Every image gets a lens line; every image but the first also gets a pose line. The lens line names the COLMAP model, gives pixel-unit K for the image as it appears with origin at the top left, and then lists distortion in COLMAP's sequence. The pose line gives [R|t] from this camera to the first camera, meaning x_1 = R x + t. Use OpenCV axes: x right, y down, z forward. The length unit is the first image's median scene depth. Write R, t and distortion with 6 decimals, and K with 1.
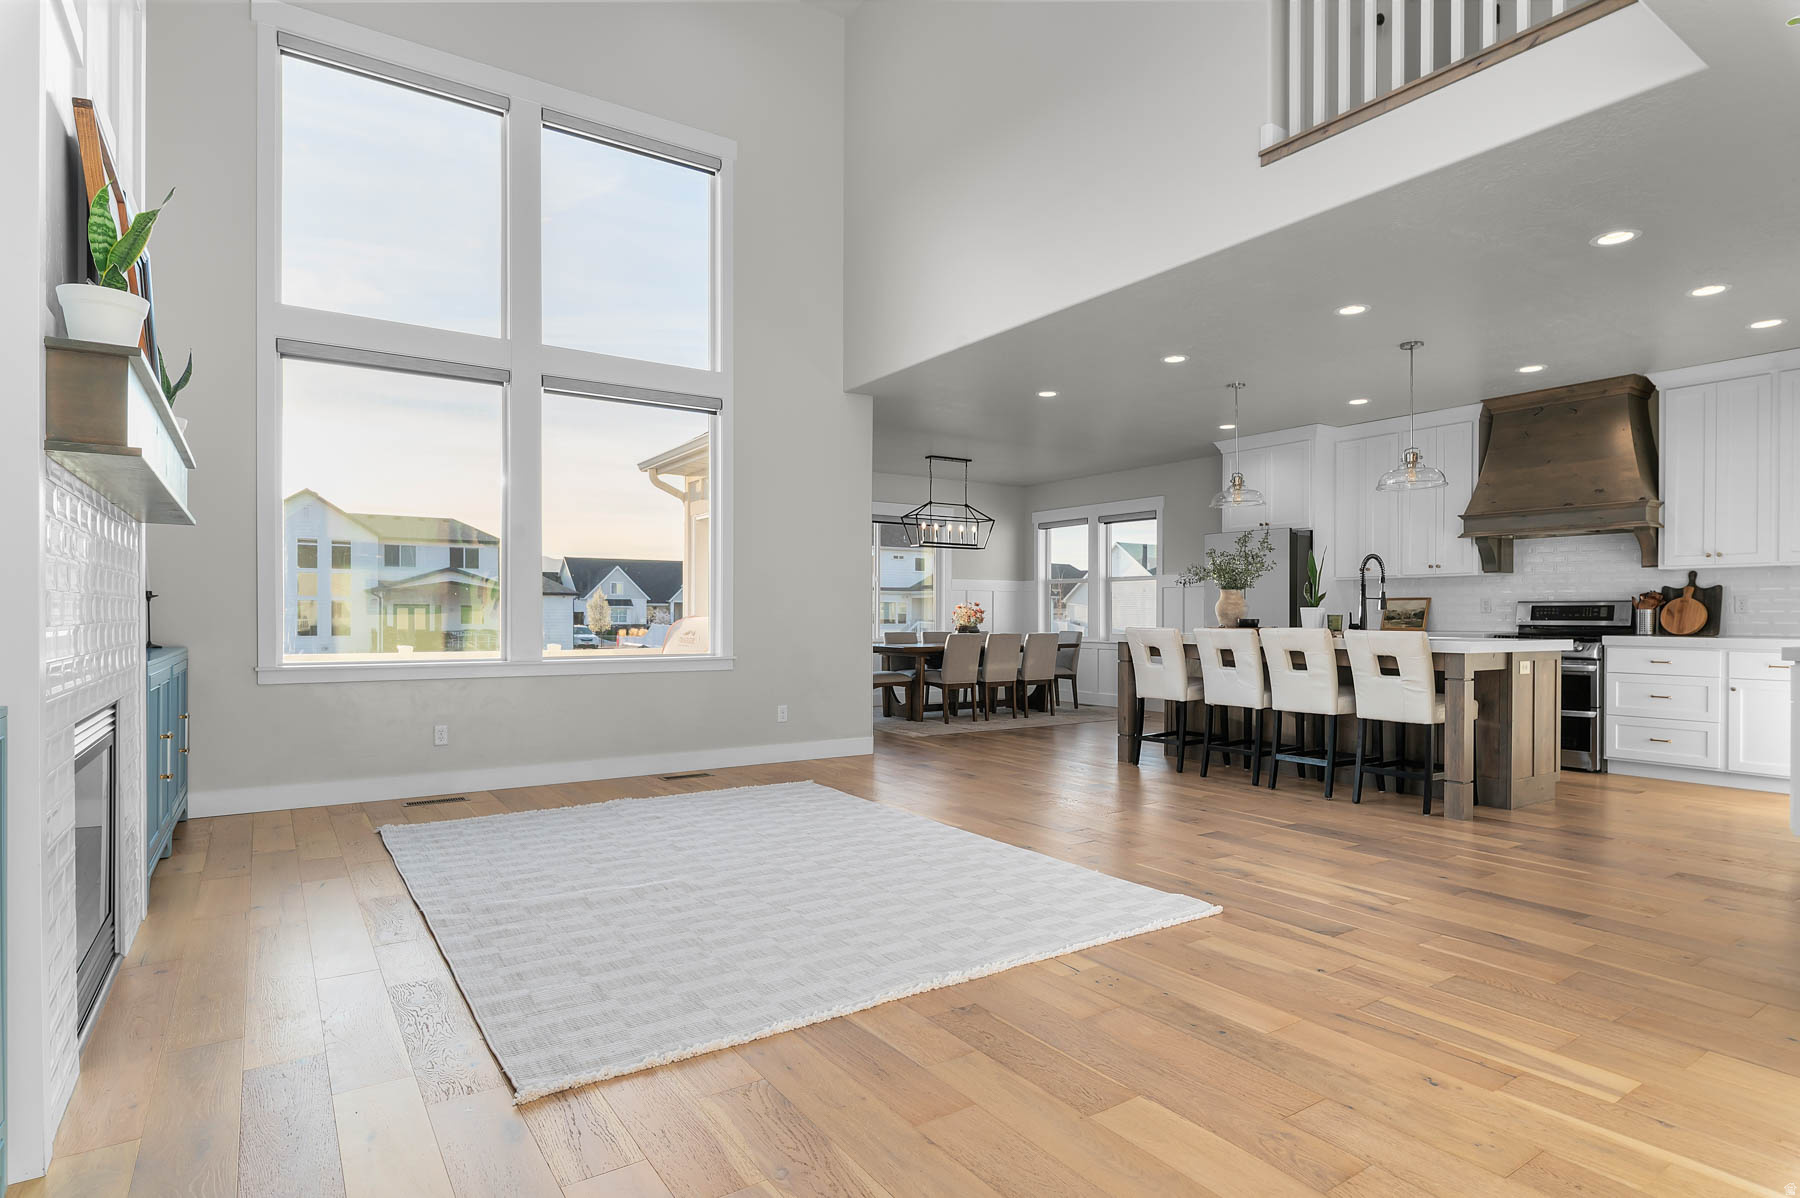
lens RADIAL K [[964.7, 0, 915.2], [0, 964.7, 611.8], [0, 0, 1]] dist [0.003897, 0.001120]
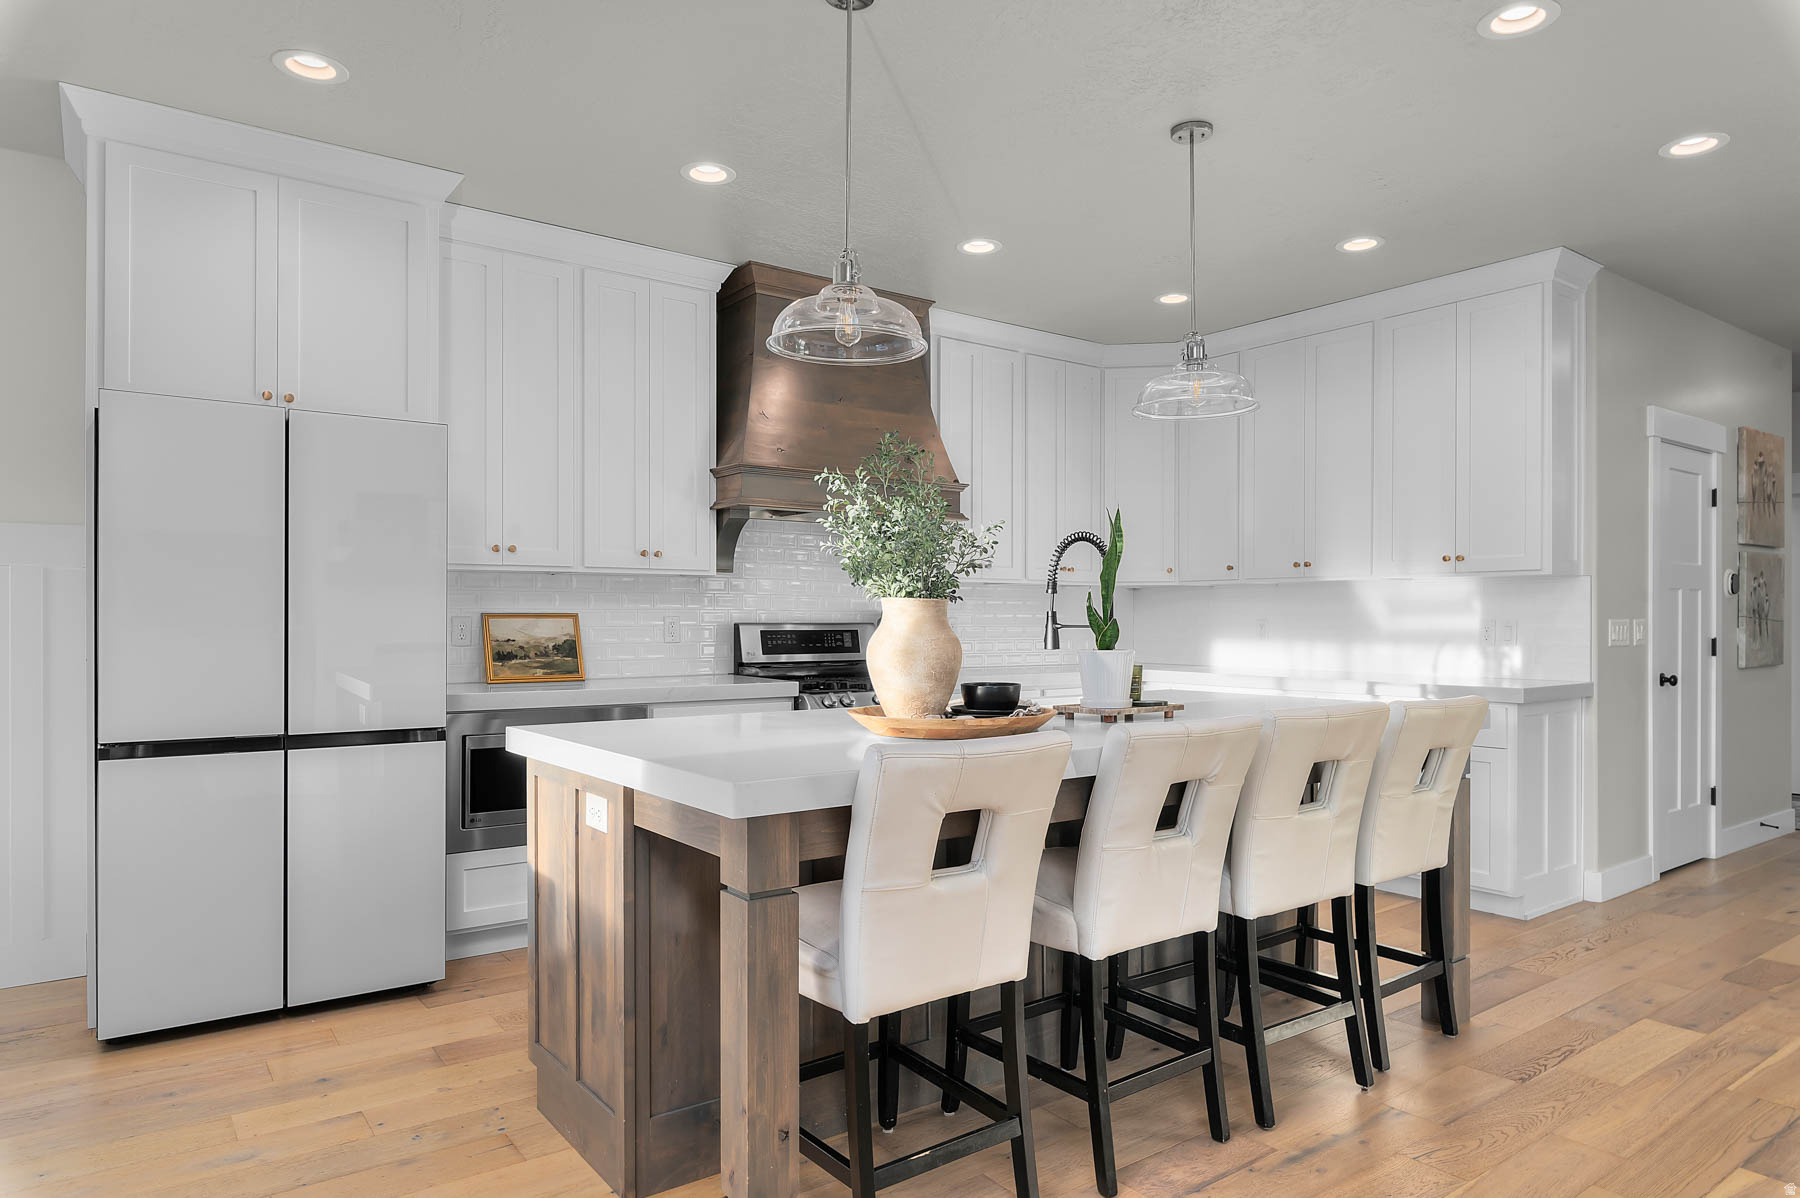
lens RADIAL K [[1129.3, 0, 899.3], [0, 1129.3, 602.2], [0, 0, 1]] dist [-0.004501, -0.000003]
pose [[-0.046512, 0.011288, 0.998854, -0.058852], [-0.005589, 0.999918, -0.011560, -0.014624], [-0.998902, -0.006121, -0.046445, 0.860312]]
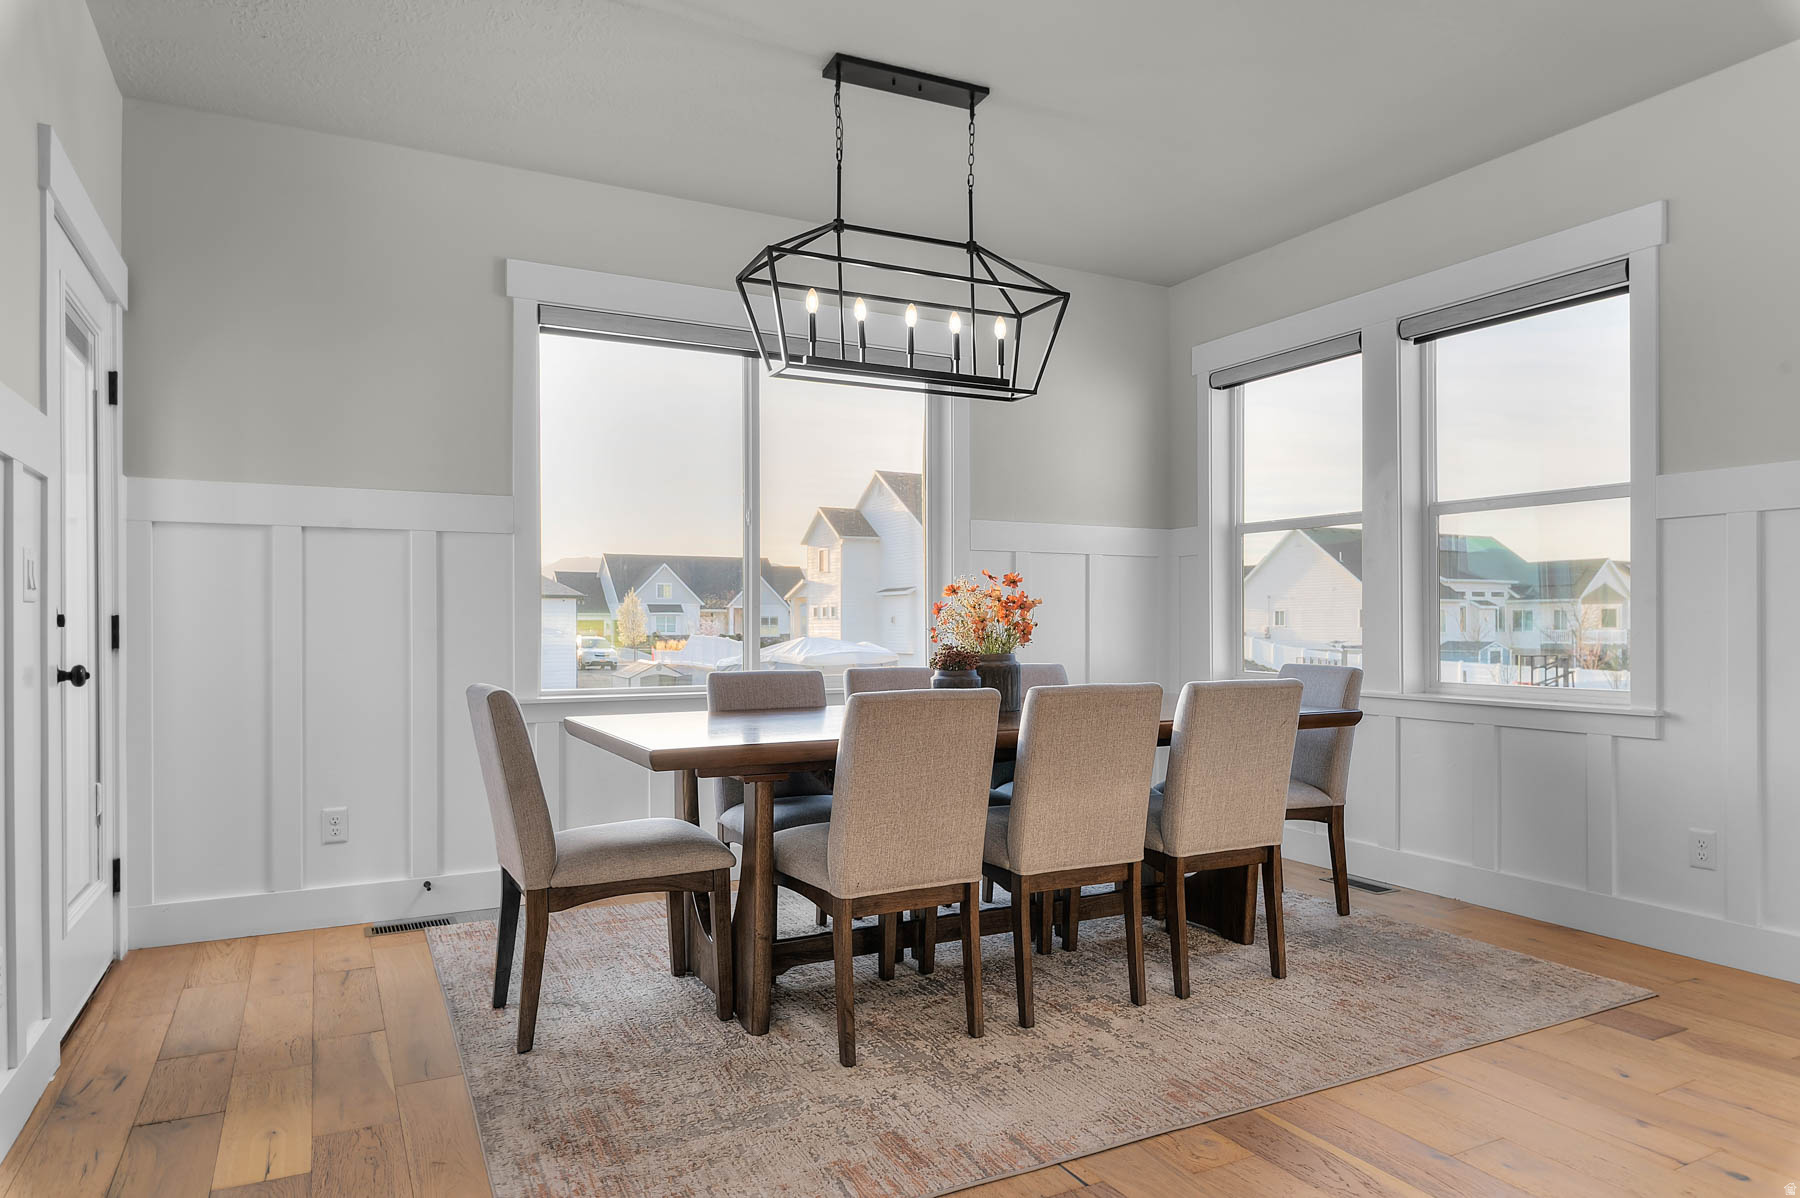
lens RADIAL K [[1129.3, 0, 900.7], [0, 1129.3, 609.5], [0, 0, 1]] dist [-0.004501, -0.000003]
pose [[0.992456, -0.002851, -0.122567, 0.093302], [0.001739, 0.999956, -0.009185, 0.005781], [0.122587, 0.008902, 0.992418, 0.830404]]
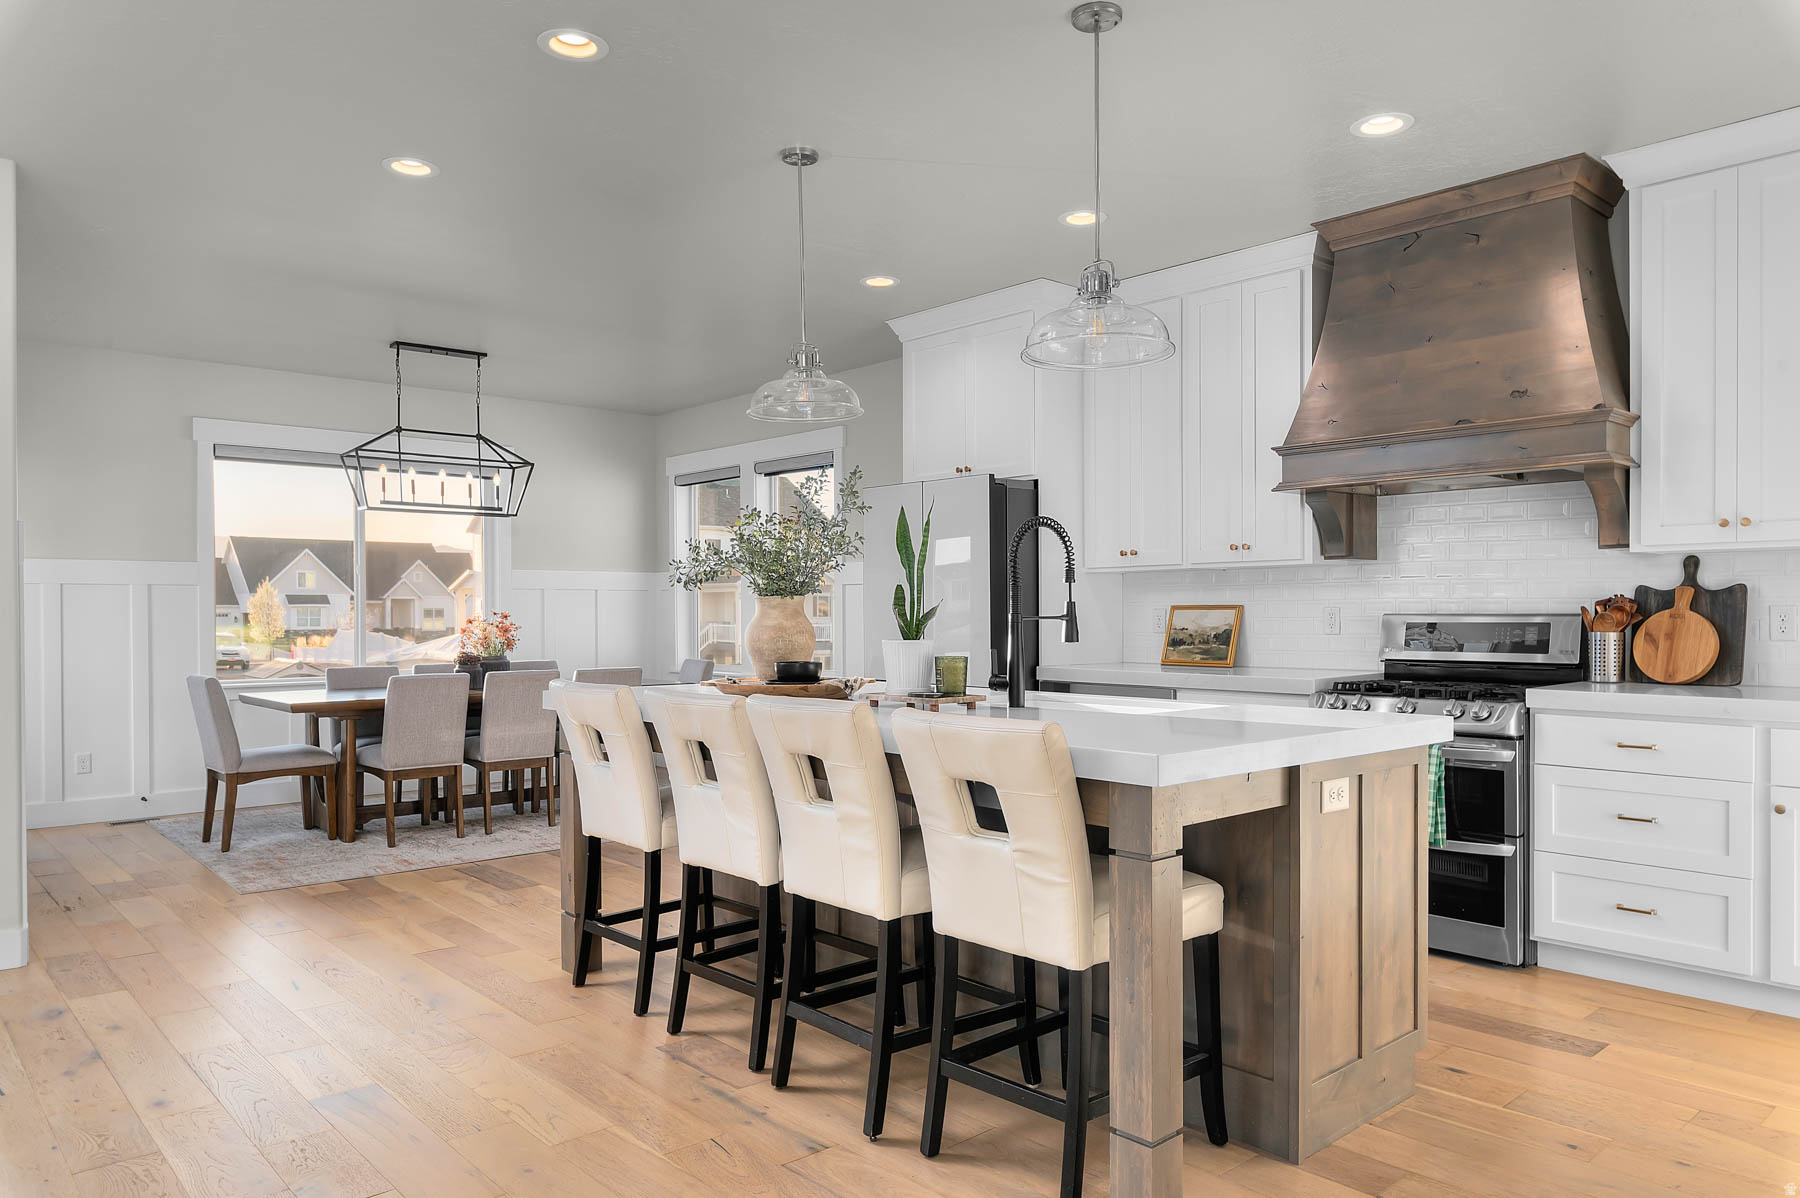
lens RADIAL K [[1219.5, 0, 919.2], [0, 1219.5, 607.8], [0, 0, 1]] dist [0.000453, -0.002470]
pose [[0.990771, -0.005332, 0.135443, 0.262873], [0.005306, 0.999986, 0.000559, -0.014500], [-0.135444, 0.000165, 0.990785, 0.350249]]
